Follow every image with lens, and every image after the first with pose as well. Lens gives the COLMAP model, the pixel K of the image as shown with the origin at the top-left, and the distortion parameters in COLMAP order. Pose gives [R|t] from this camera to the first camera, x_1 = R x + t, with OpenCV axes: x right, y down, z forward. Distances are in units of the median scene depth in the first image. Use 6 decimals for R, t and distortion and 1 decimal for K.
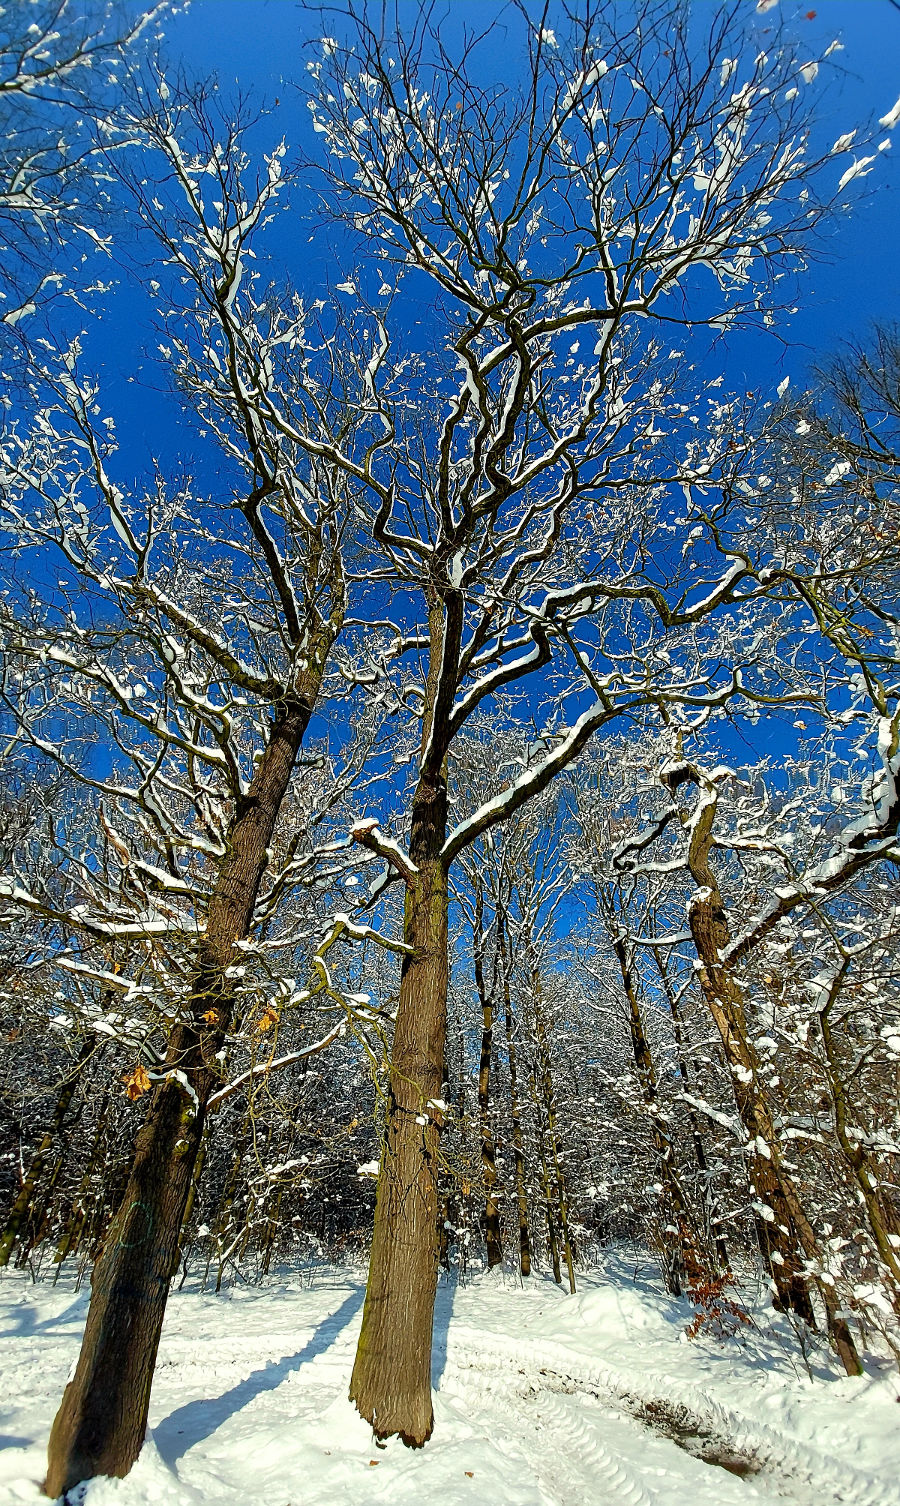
lens RADIAL K [[1112.2, 0, 450.0], [0, 1112.2, 753.0], [0, 0, 1]] dist [-0.152840, -0.001908]
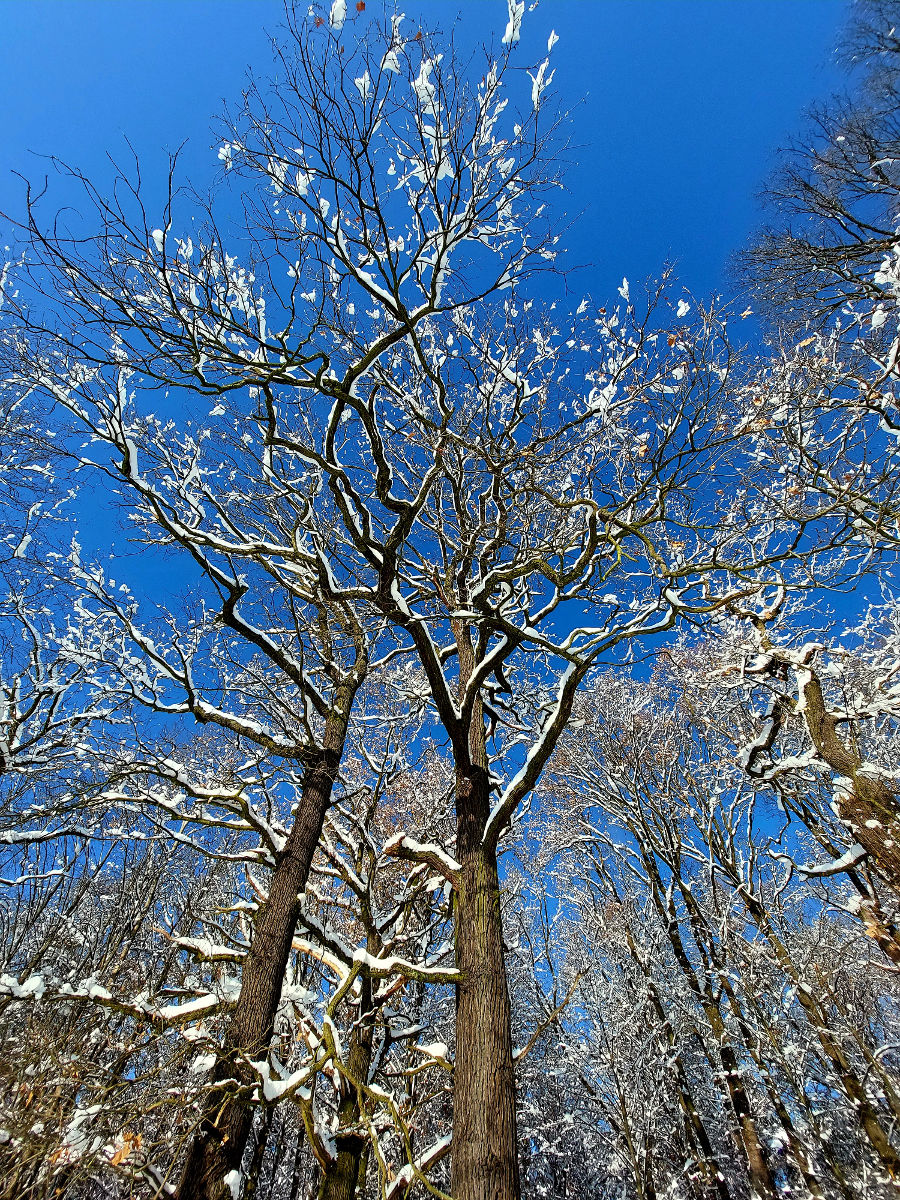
lens RADIAL K [[1070.9, 0, 450.0], [0, 1070.9, 600.0], [0, 0, 1]] dist [-0.168858, -0.000277]
pose [[0.839854, -0.374453, -0.392977, 0.466341], [0.338543, 0.927245, -0.160017, 0.025680], [0.424304, 0.001351, 0.905519, 0.059145]]
